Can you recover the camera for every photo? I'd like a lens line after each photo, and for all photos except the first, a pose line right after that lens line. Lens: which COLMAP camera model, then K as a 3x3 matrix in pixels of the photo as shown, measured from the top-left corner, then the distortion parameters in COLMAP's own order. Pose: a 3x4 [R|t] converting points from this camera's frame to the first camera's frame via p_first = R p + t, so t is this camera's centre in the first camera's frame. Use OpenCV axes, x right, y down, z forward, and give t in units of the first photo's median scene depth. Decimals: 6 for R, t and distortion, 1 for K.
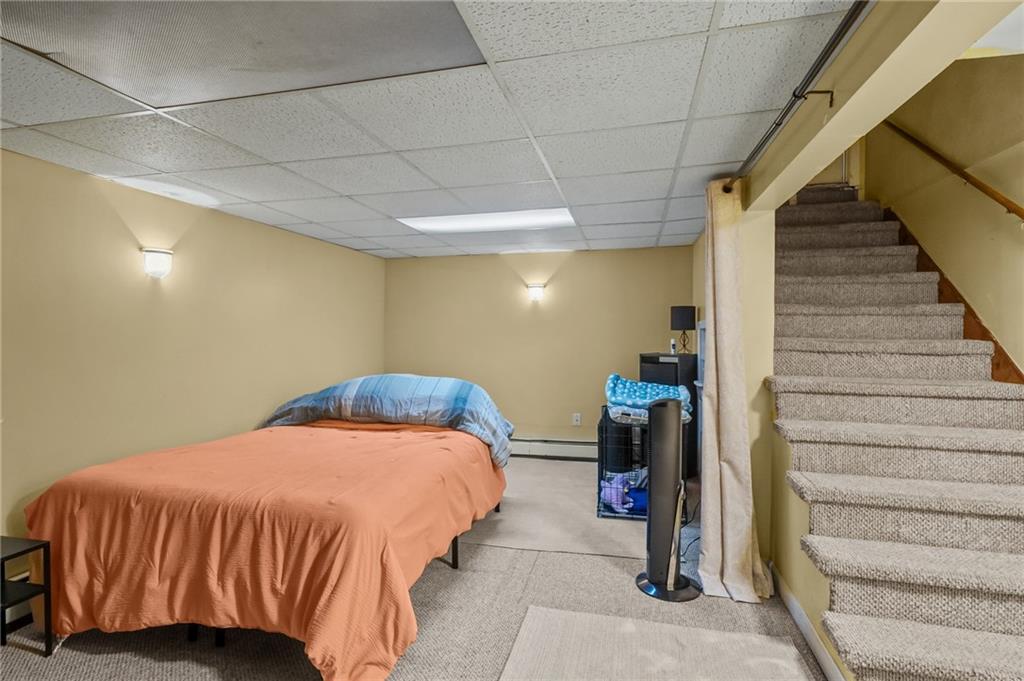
lens RADIAL K [[494.3, 0, 512.3], [0, 494.3, 330.3], [0, 0, 1]] dist [-0.000363, -0.000339]
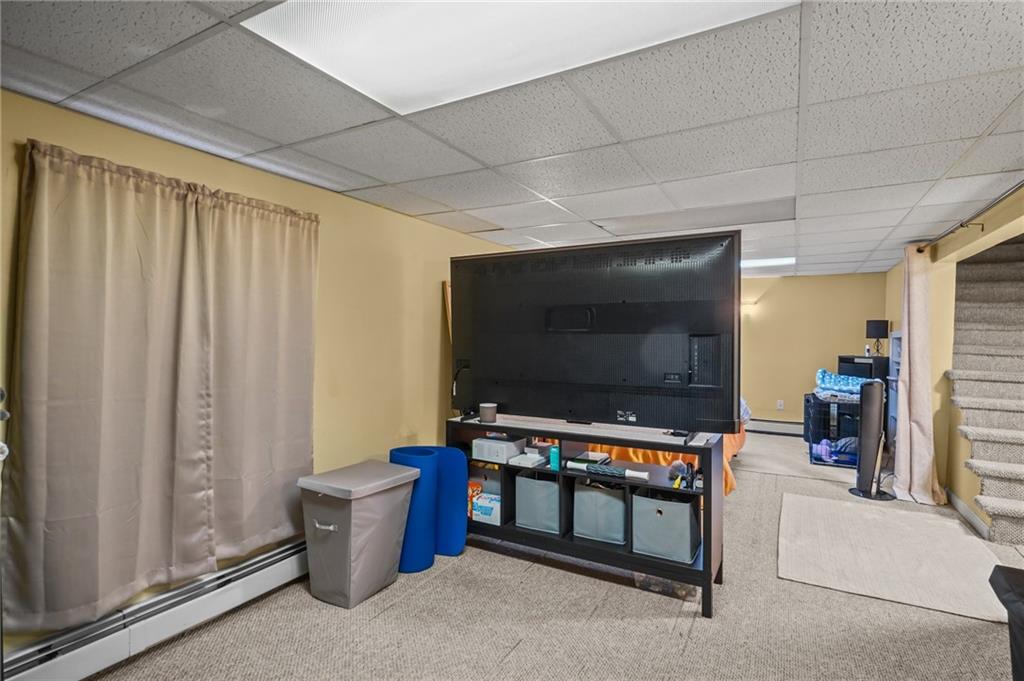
lens RADIAL K [[501.2, 0, 512.0], [0, 501.2, 340.5], [0, 0, 1]] dist [-0.001596, -0.000444]
pose [[0.965025, 0.017135, -0.261597, -0.390376], [-0.012925, 0.999758, 0.017807, -0.009494], [0.261839, -0.013803, 0.965013, -0.866836]]
